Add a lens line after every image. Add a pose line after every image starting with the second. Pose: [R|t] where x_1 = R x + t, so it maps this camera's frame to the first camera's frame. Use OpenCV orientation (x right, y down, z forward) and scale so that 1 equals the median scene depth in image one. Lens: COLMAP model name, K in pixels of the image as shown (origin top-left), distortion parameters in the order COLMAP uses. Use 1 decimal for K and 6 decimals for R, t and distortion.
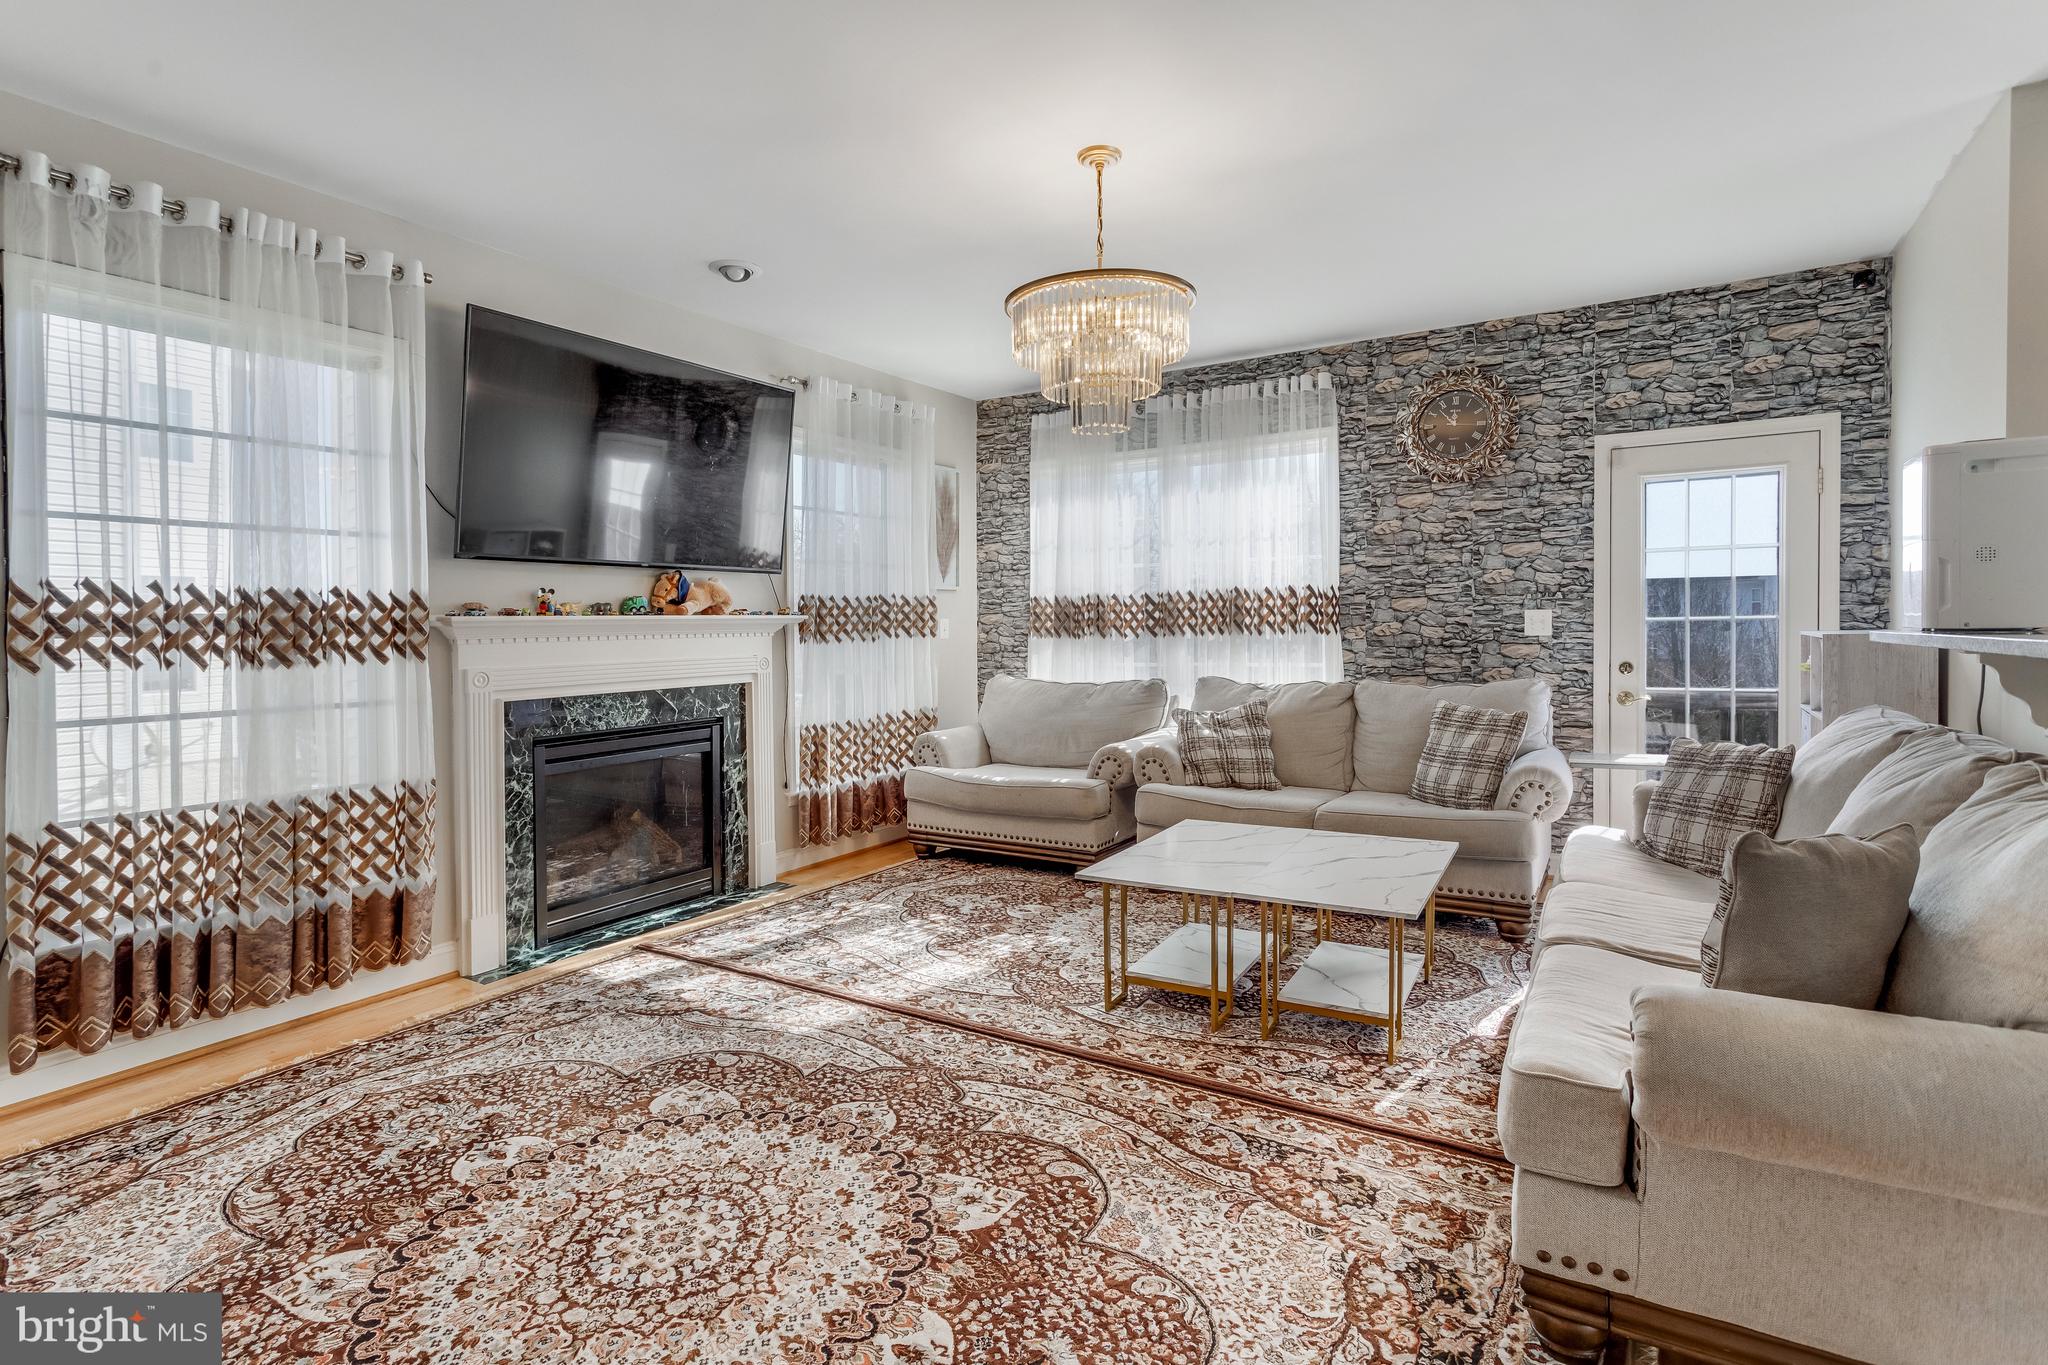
lens RADIAL K [[1009.1, 0, 1040.0], [0, 1009.1, 630.8], [0, 0, 1]] dist [0.001640, 0.001275]
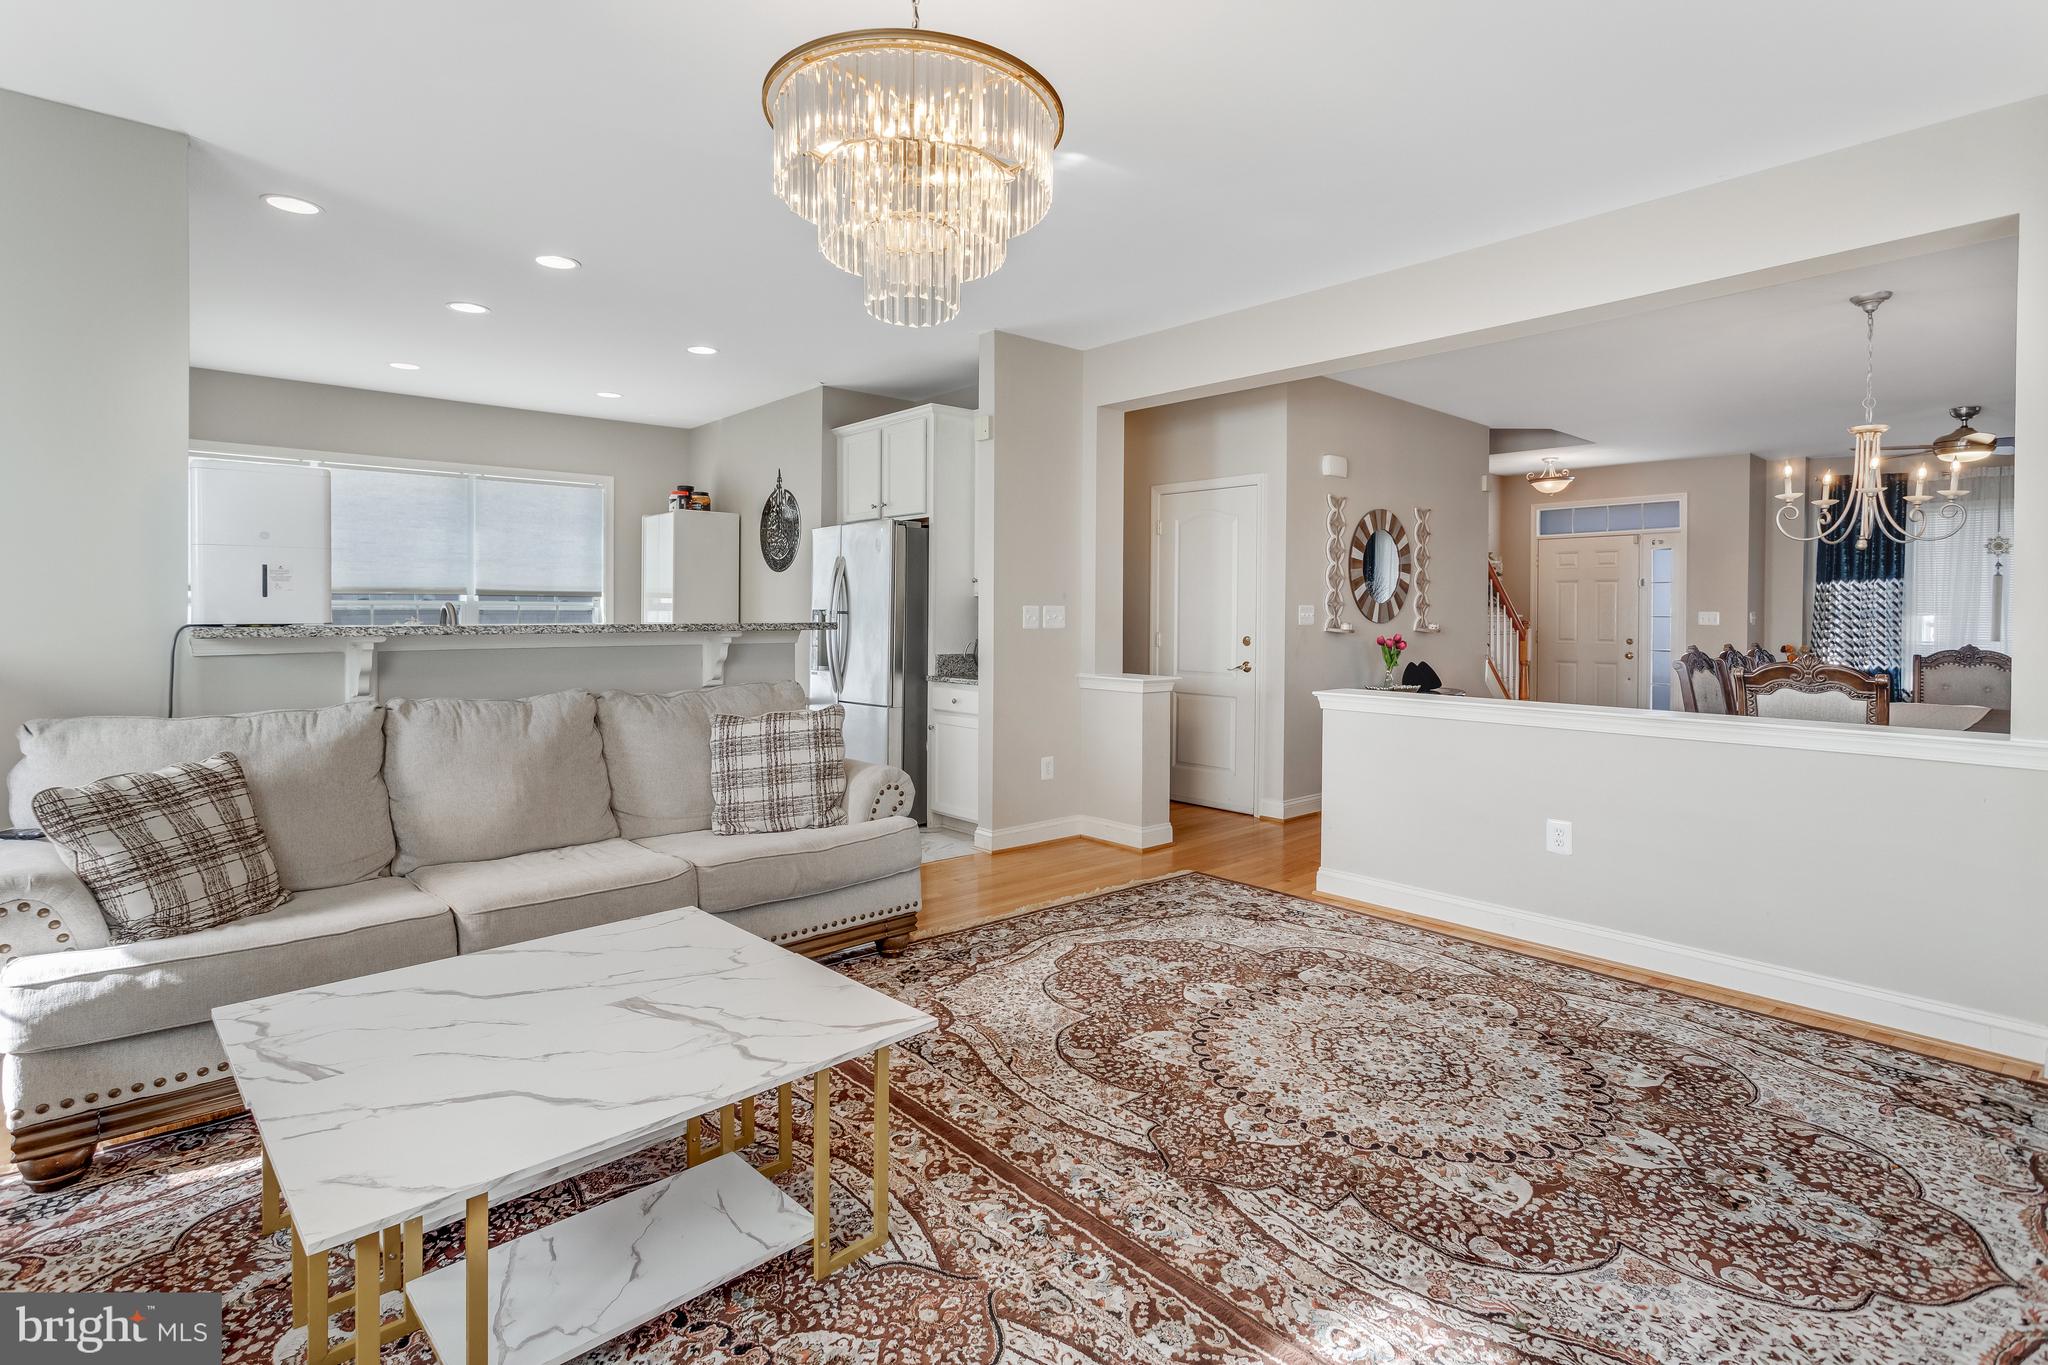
lens RADIAL K [[1017.5, 0, 1025.9], [0, 1017.5, 693.0], [0, 0, 1]] dist [-0.022196, 0.006426]
pose [[-0.956688, -0.009455, 0.290962, -0.140428], [0.014378, 0.996718, 0.079667, 0.001202], [-0.290760, 0.080400, -0.953412, 1.143060]]
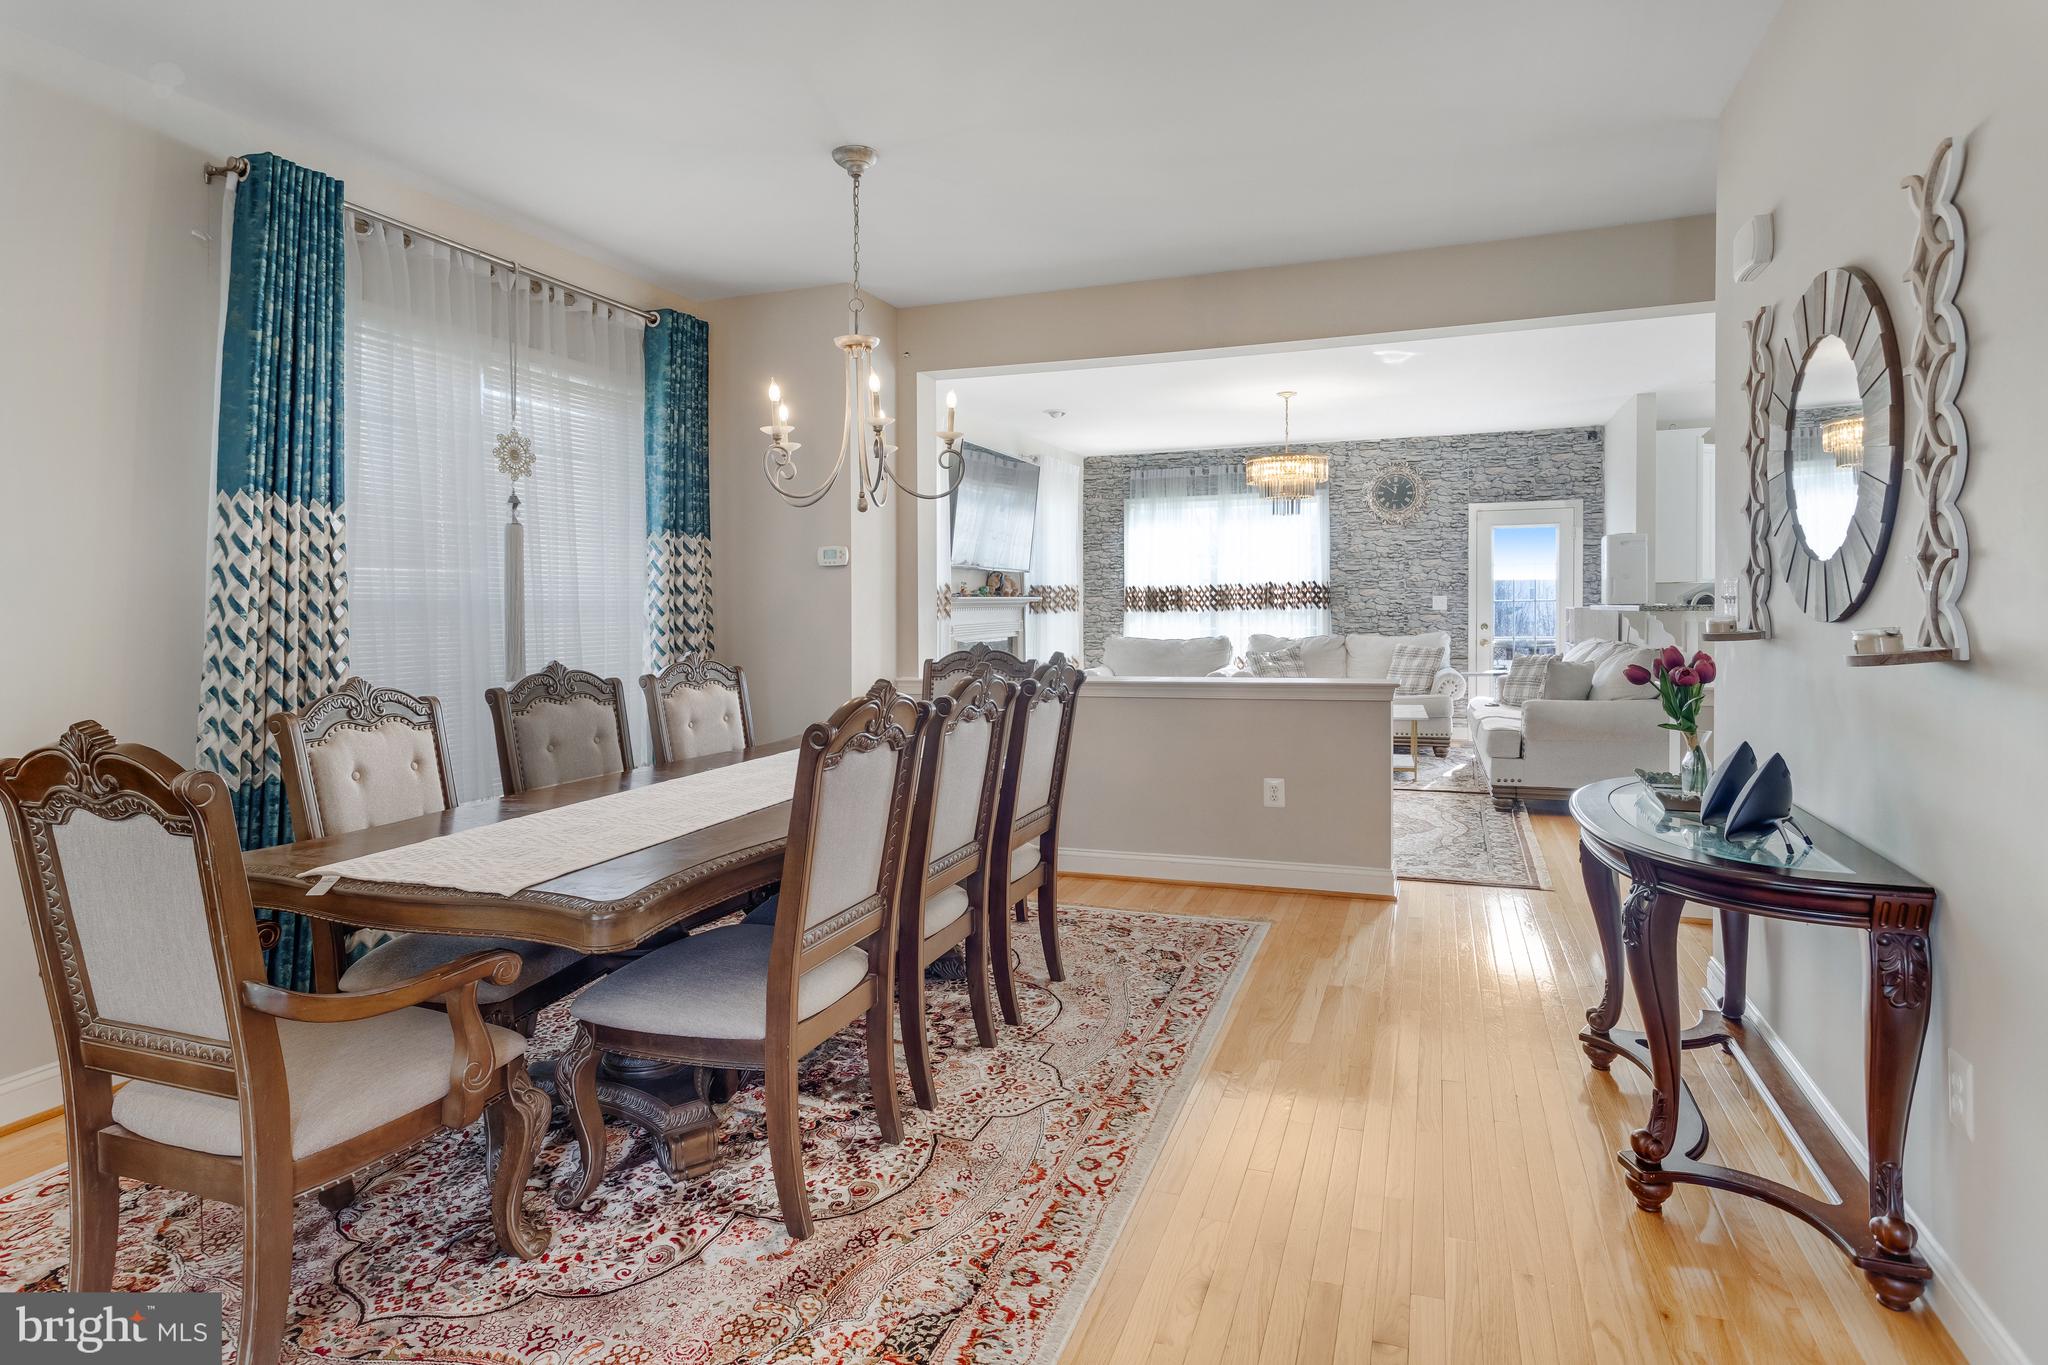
lens RADIAL K [[1108.6, 0, 1022.7], [0, 1108.6, 608.4], [0, 0, 1]] dist [-0.002143, -0.000814]
pose [[0.982664, 0.002130, 0.185384, -0.708609], [-0.000980, 0.999980, -0.006293, 0.017721], [-0.185393, 0.006003, 0.982646, -0.953833]]
